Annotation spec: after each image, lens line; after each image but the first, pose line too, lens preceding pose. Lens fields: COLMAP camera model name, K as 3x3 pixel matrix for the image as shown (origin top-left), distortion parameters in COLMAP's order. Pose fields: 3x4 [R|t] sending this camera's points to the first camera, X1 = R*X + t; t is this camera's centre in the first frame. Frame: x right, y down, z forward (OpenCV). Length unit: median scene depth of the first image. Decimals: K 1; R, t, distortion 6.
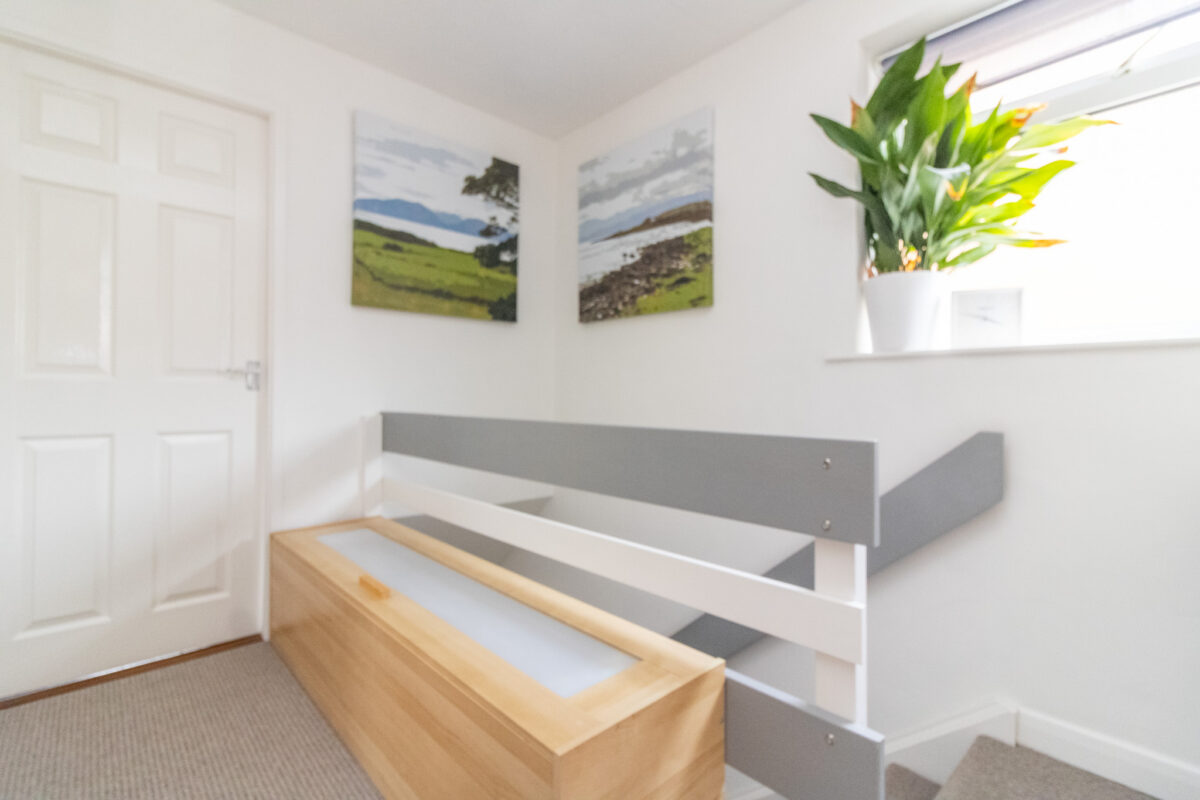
lens RADIAL K [[556.5, 0, 606.1], [0, 556.5, 392.8], [0, 0, 1]] dist [0.003184, 0.000188]
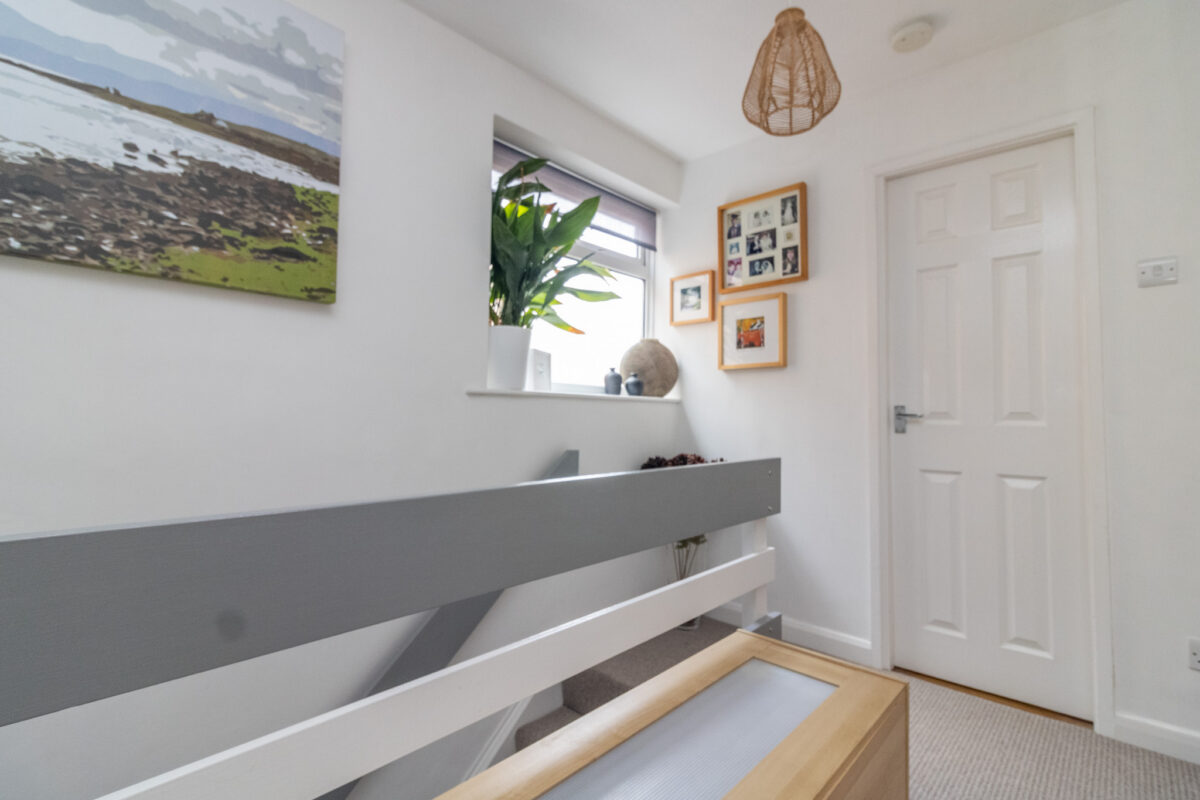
lens RADIAL K [[556.5, 0, 606.1], [0, 556.5, 392.8], [0, 0, 1]] dist [0.003184, 0.000188]
pose [[-0.086942, 0.033658, 0.995645, -0.530070], [-0.020685, 0.999153, -0.035583, -0.022210], [-0.995999, -0.023689, -0.086173, 0.670645]]
